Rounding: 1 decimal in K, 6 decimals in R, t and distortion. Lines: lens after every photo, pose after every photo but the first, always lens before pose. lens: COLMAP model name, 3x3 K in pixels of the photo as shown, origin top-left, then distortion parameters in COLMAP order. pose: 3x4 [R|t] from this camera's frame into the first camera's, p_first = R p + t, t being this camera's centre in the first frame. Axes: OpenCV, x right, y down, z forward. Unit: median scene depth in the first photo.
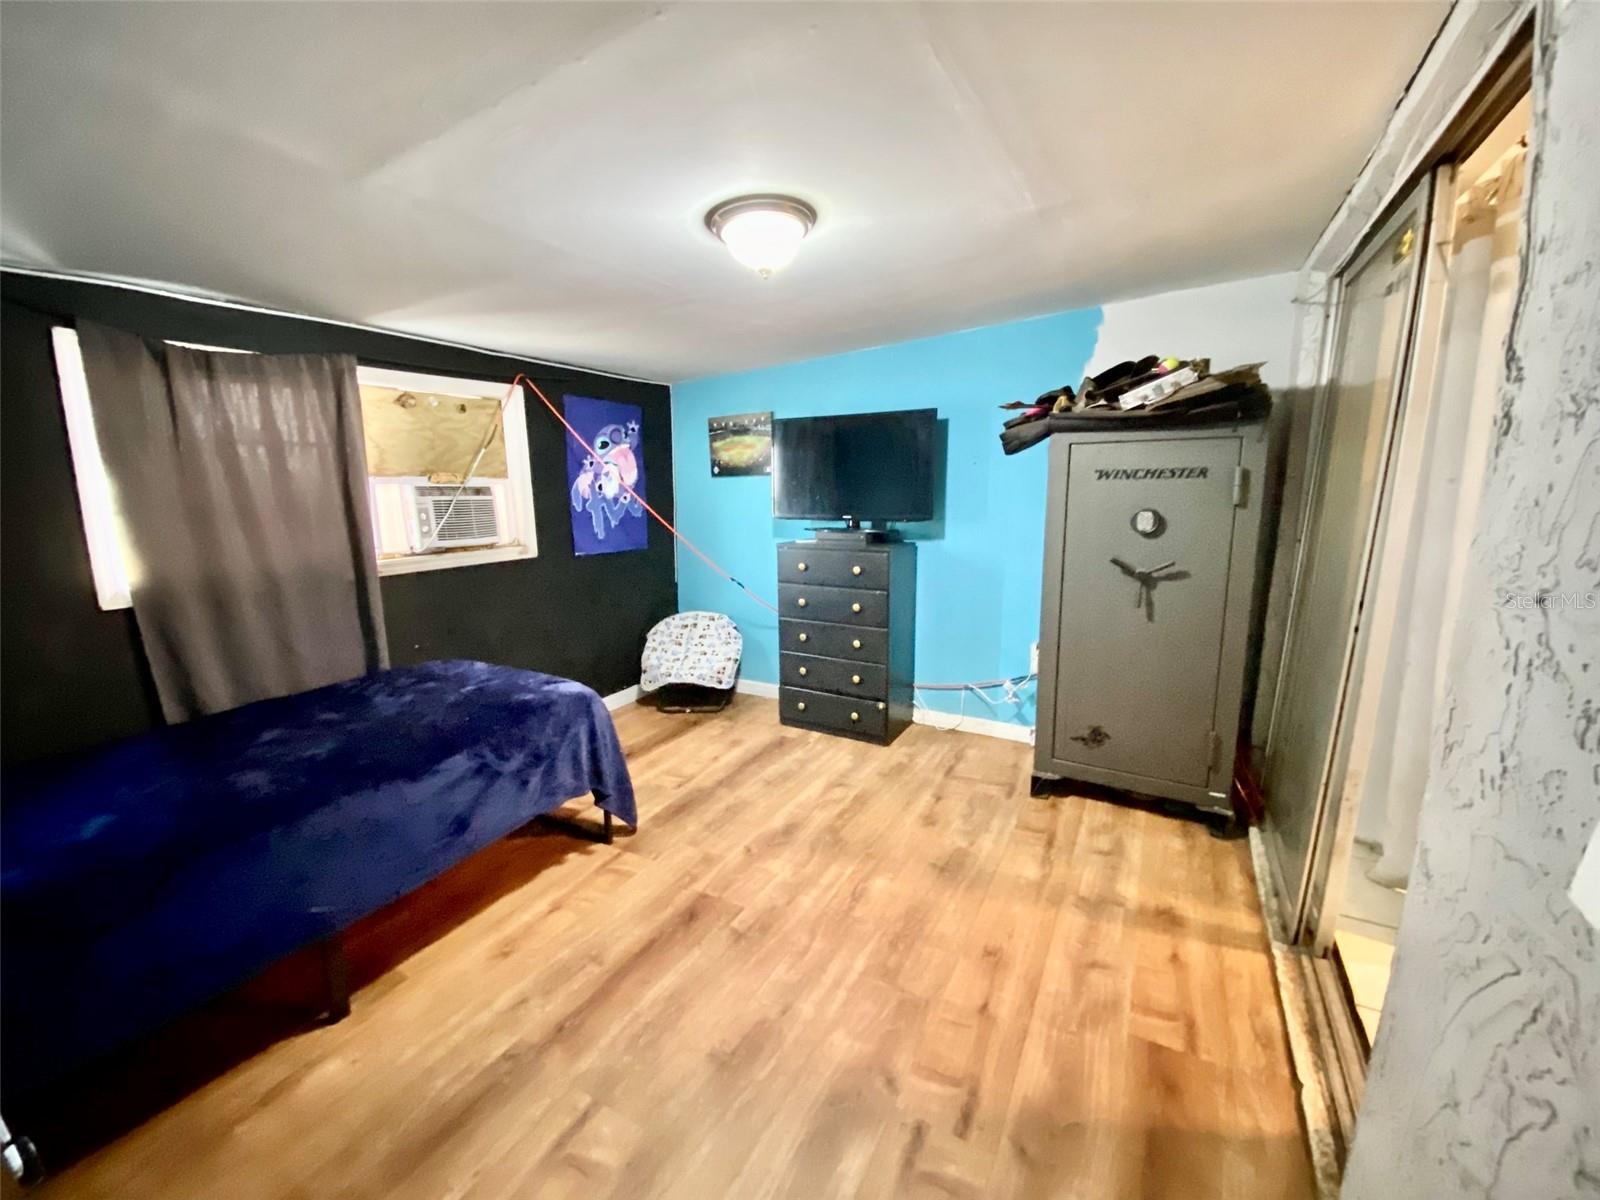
lens RADIAL K [[637.9, 0, 802.6], [0, 637.9, 599.7], [0, 0, 1]] dist [0.024090, -0.021977]
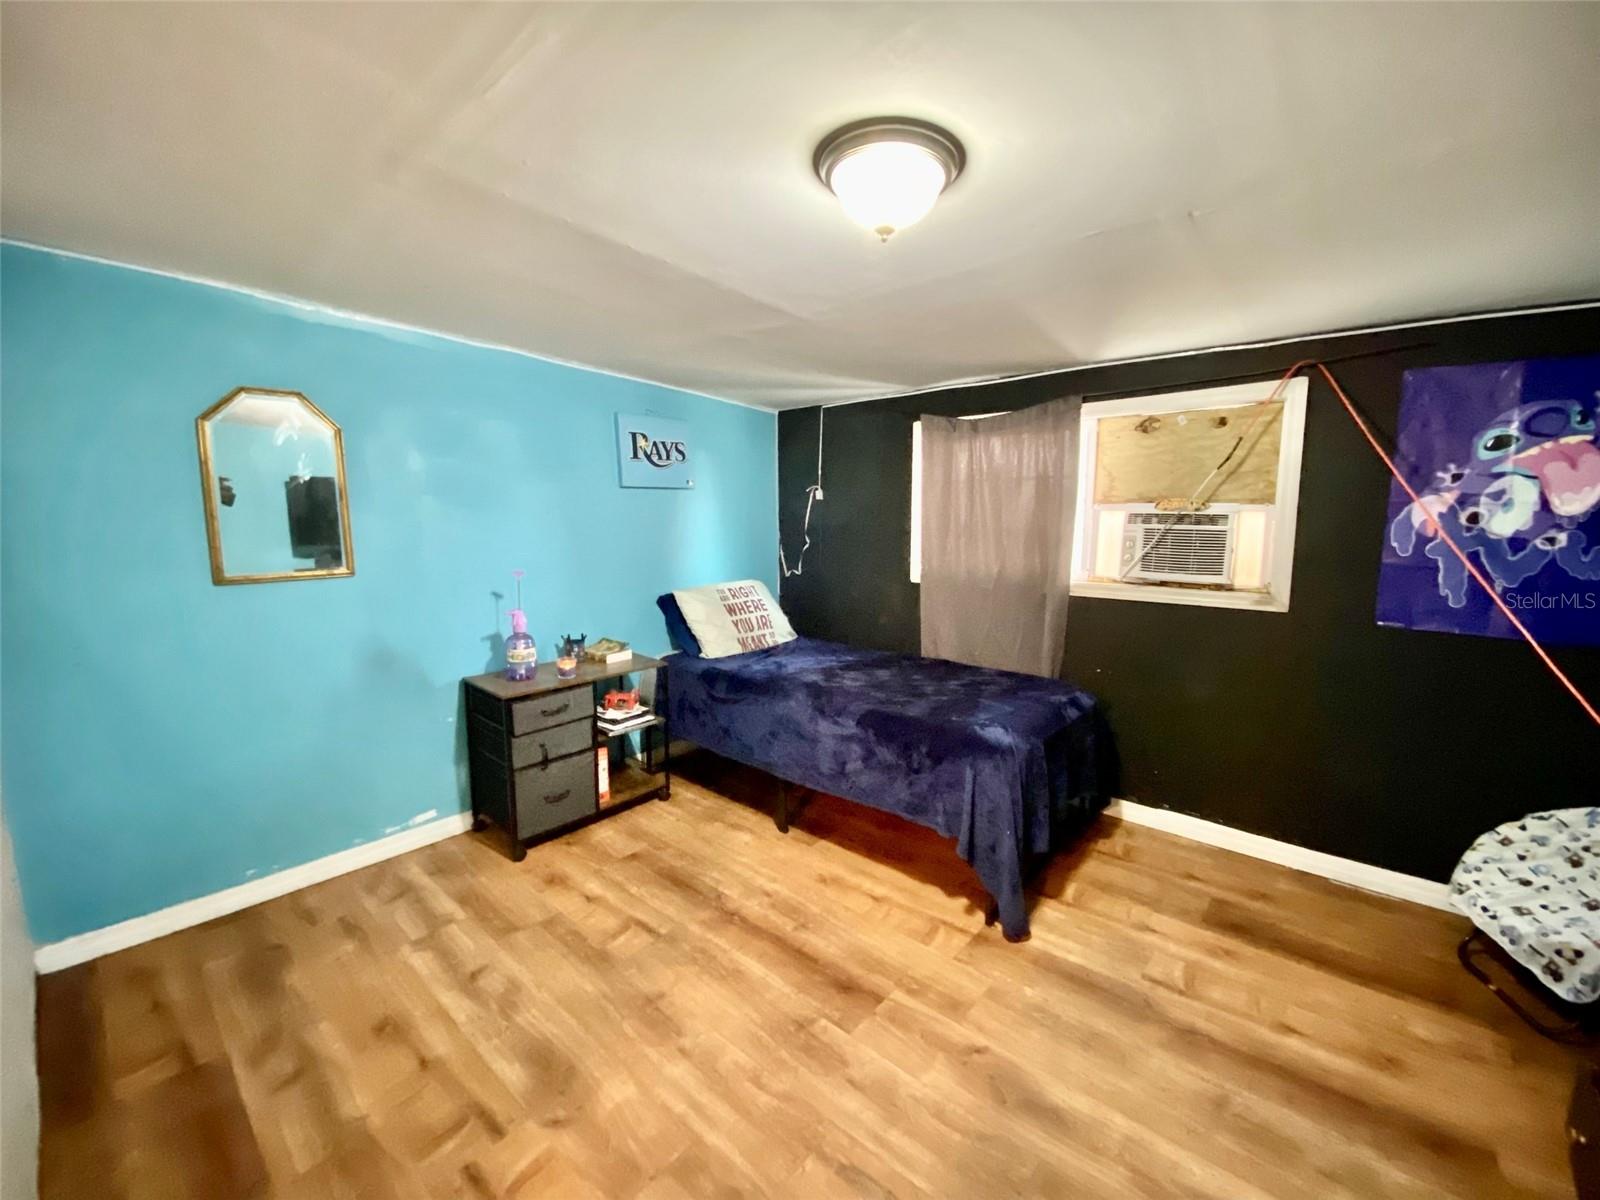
lens RADIAL K [[647.1, 0, 801.1], [0, 647.1, 594.1], [0, 0, 1]] dist [0.025610, -0.019913]
pose [[-0.204851, 0.139540, -0.968795, 0.550183], [-0.171285, 0.969402, 0.175846, -0.167743], [0.963689, 0.201963, -0.174682, 0.824586]]
